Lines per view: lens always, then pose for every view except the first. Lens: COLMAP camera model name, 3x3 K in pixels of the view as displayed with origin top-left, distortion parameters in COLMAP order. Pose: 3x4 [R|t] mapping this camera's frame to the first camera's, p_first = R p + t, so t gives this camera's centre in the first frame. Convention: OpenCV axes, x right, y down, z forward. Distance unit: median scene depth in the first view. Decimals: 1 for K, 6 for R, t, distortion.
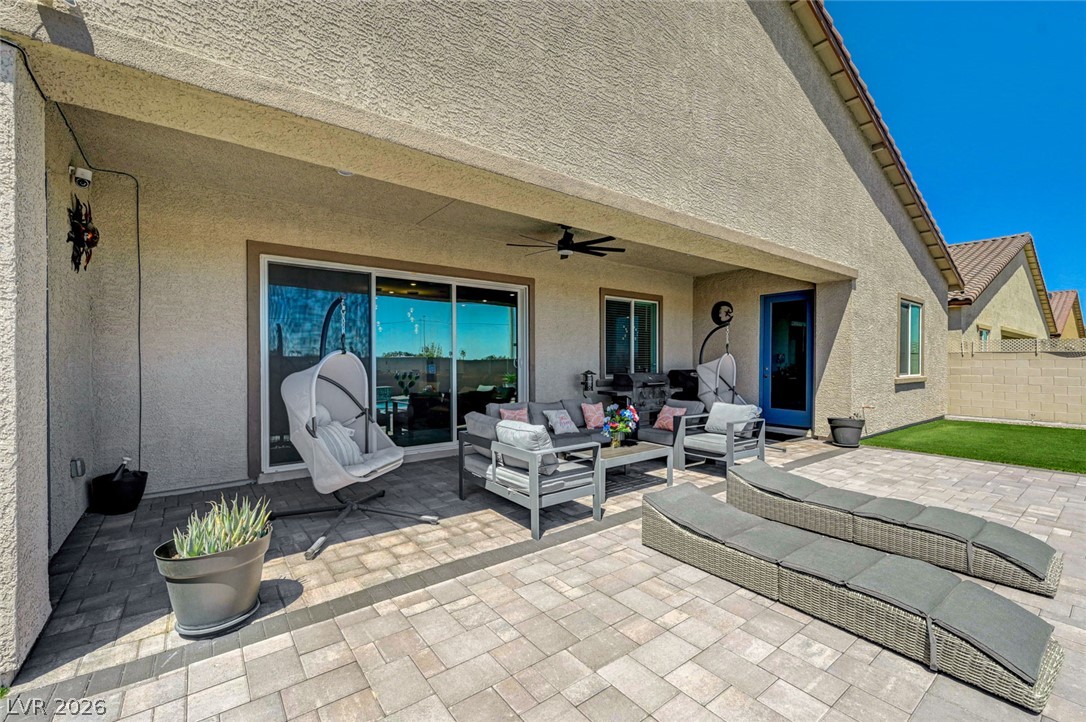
lens RADIAL K [[460.2, 0, 543.0], [0, 460.2, 361.0], [0, 0, 1]] dist [0.001741, 0.000249]
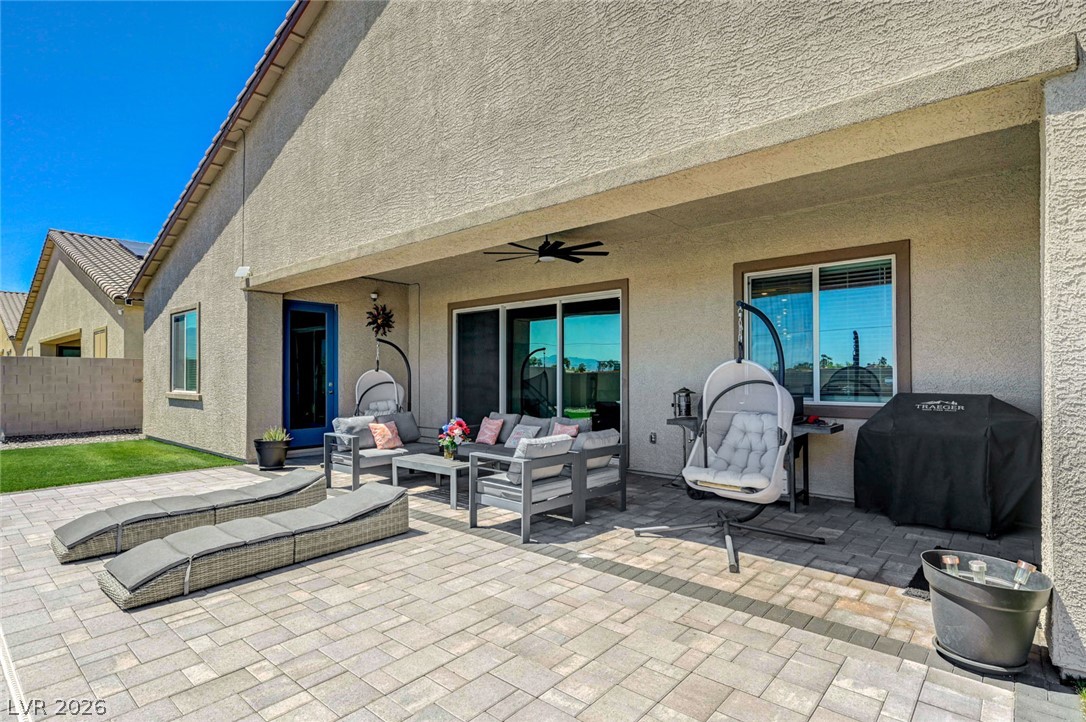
lens RADIAL K [[538.7, 0, 543.0], [0, 538.7, 361.0], [0, 0, 1]] dist [-0.002442, -0.000588]
pose [[0.193454, -0.019674, -0.980912, 1.160250], [0.005045, 0.999806, -0.019058, -0.008409], [0.981096, -0.001262, 0.193515, 0.809892]]
